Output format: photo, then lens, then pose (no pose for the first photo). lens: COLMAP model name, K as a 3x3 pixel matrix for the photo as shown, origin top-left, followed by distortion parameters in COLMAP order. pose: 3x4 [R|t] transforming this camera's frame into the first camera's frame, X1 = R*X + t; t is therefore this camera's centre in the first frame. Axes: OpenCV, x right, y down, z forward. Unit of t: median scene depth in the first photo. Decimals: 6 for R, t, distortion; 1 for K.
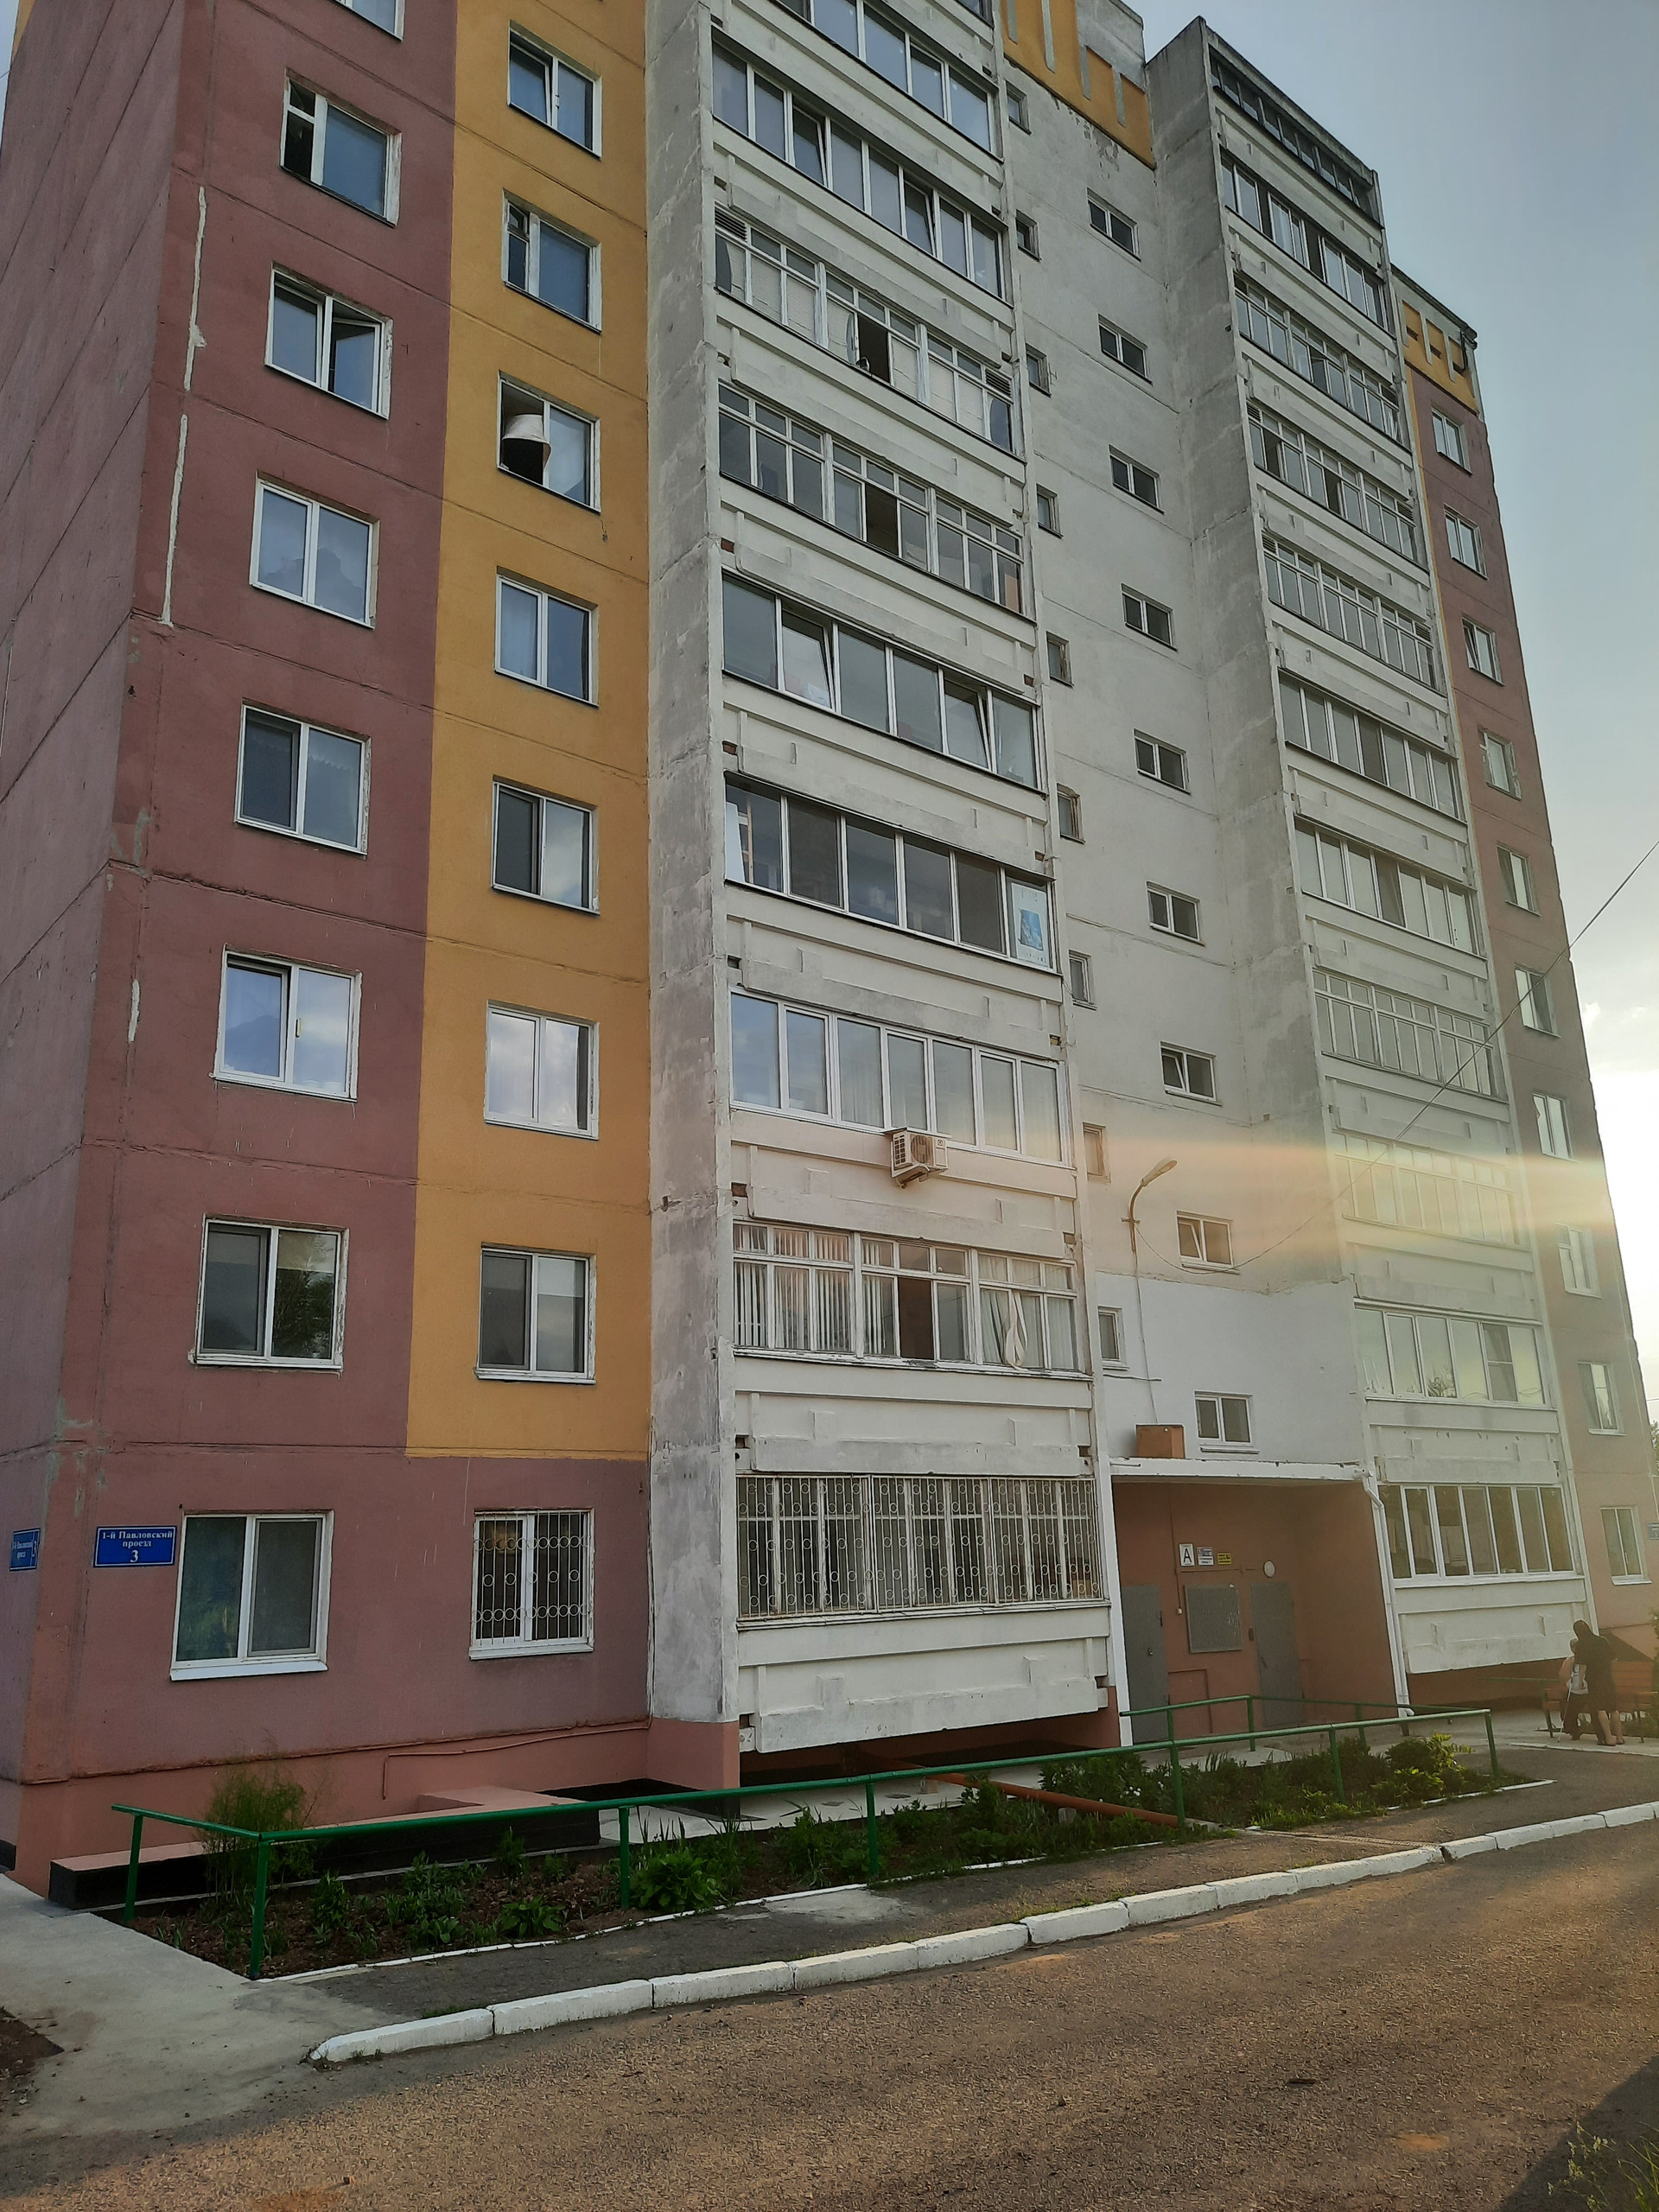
lens RADIAL K [[1618.6, 0, 825.5], [0, 1618.6, 1107.3], [0, 0, 1]] dist [0.018005, 0.006989]
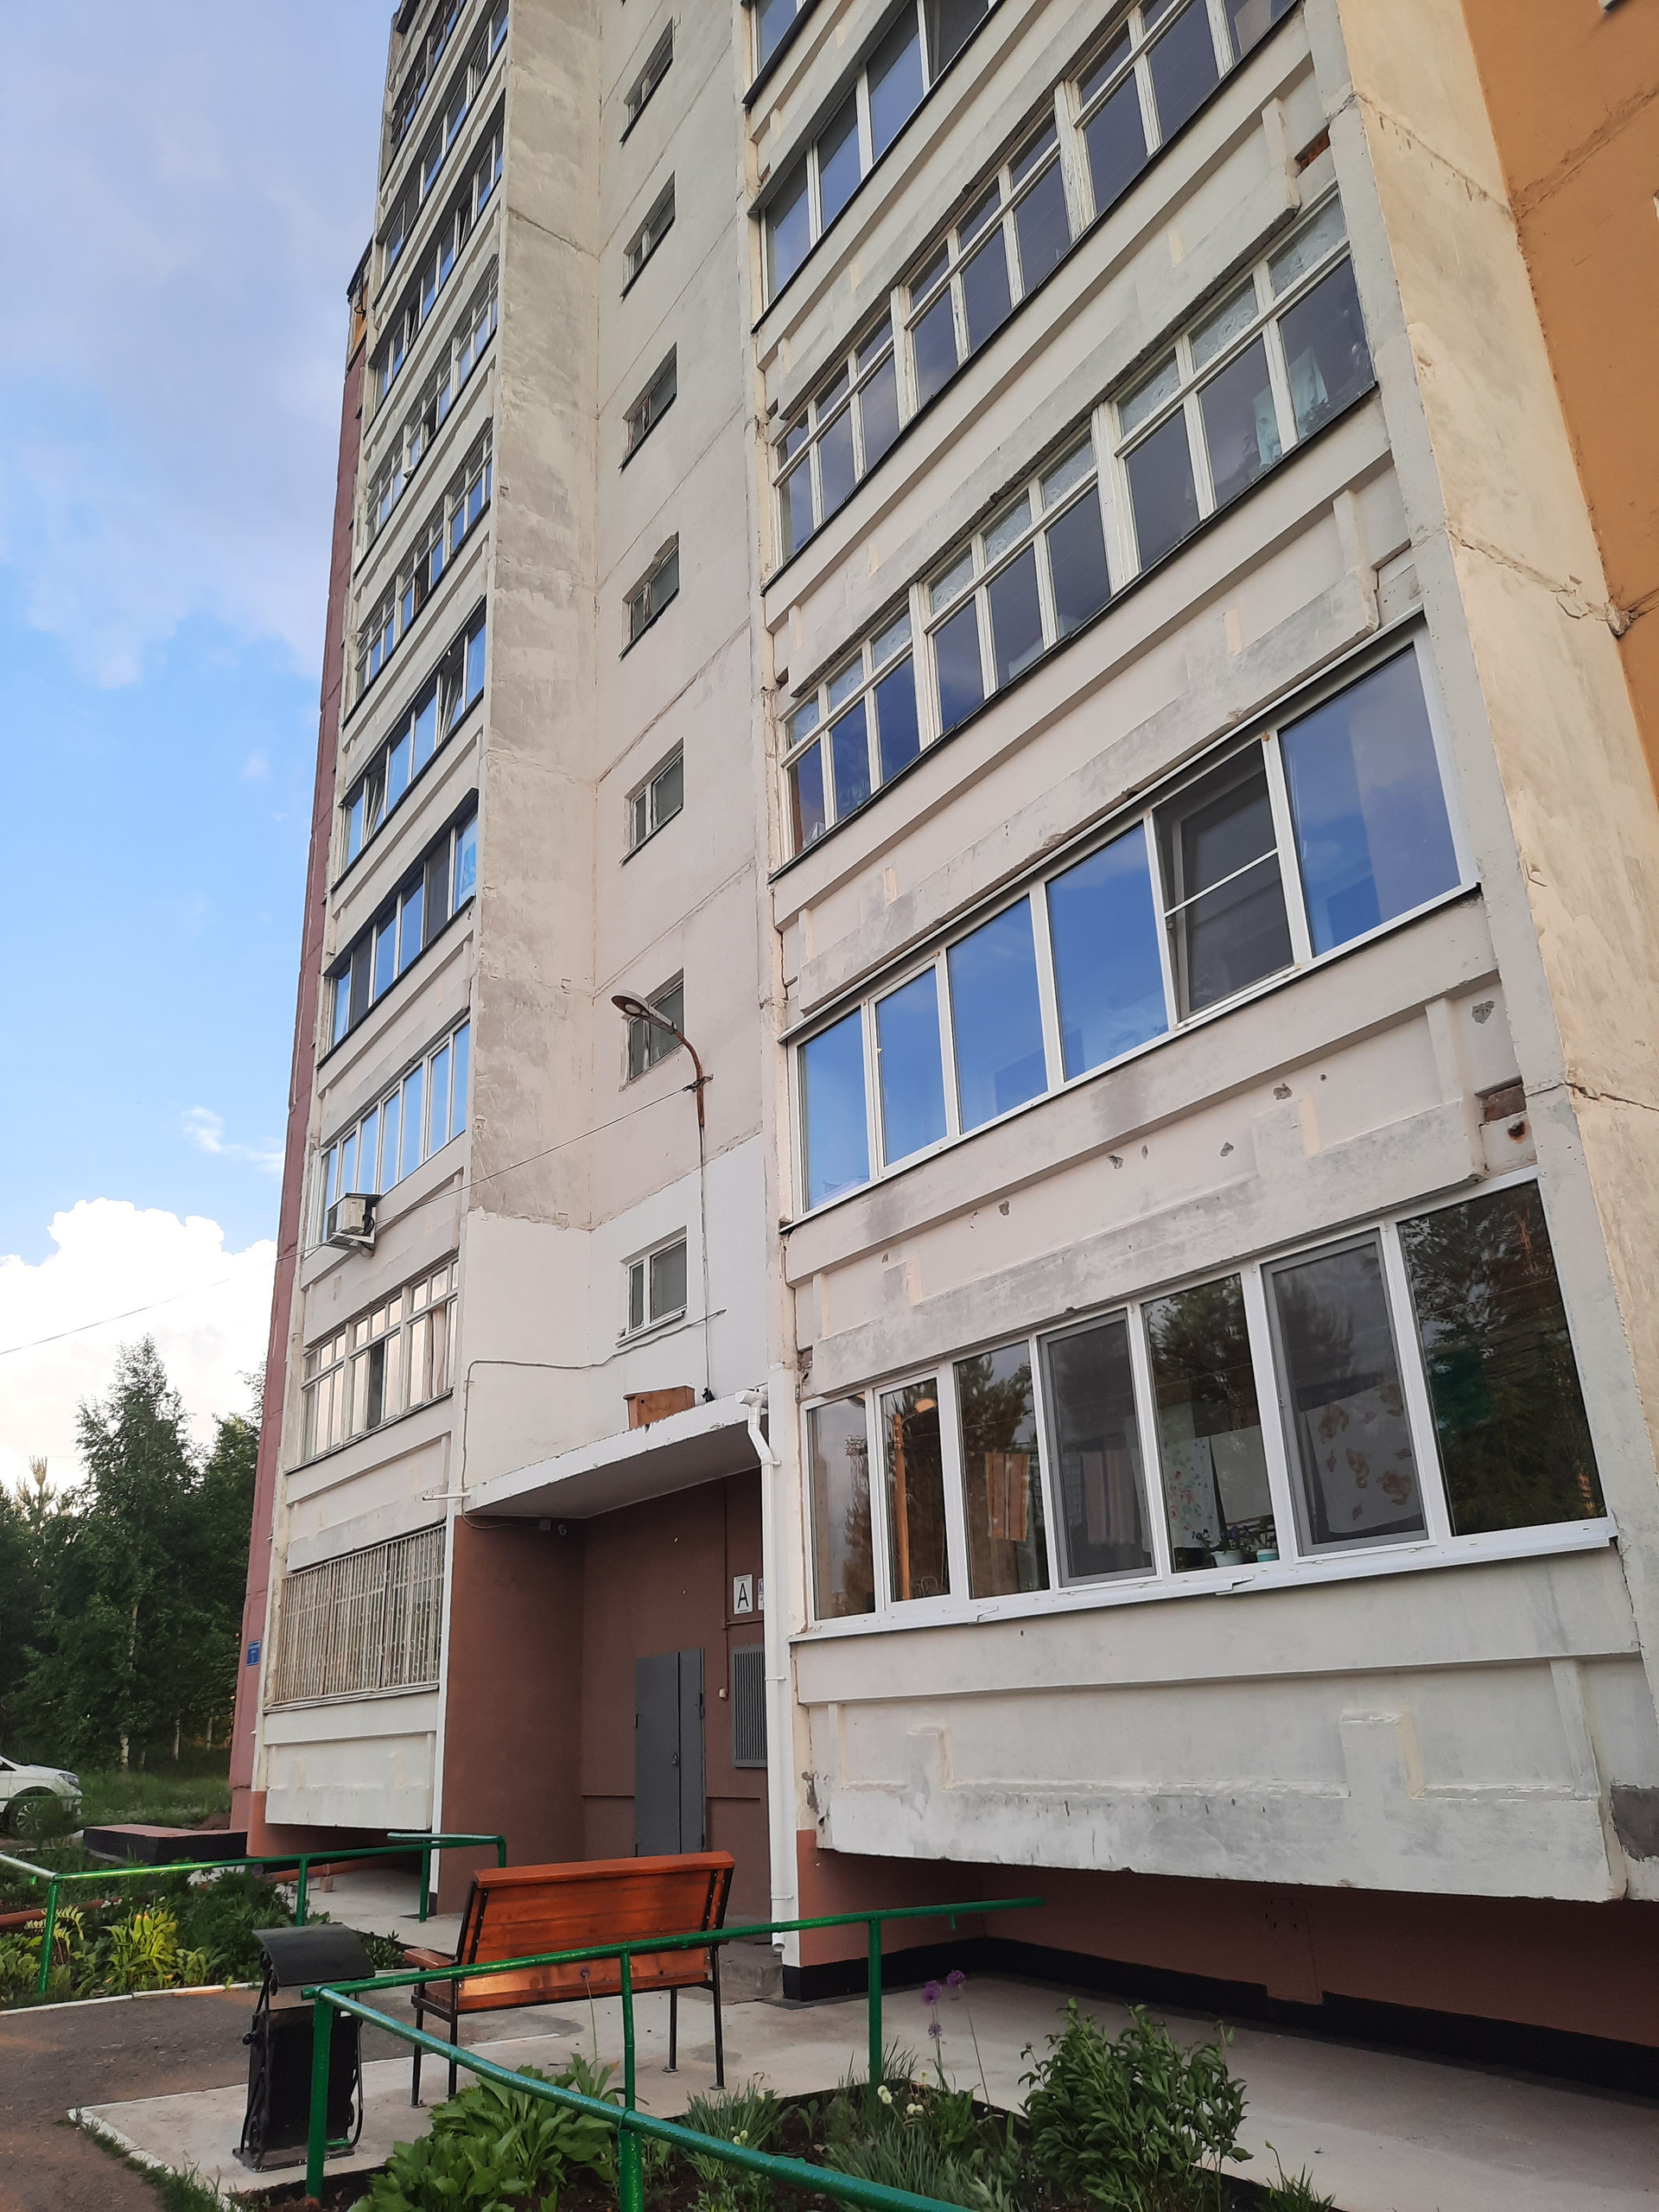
lens RADIAL K [[1618.6, 0, 825.6], [0, 1618.6, 1110.4], [0, 0, 1]] dist [0.018005, 0.006989]
pose [[-0.090780, -0.323189, -0.941970, 0.769424], [0.311461, 0.889212, -0.335104, 0.304412], [0.945913, -0.323808, 0.019939, 1.002408]]
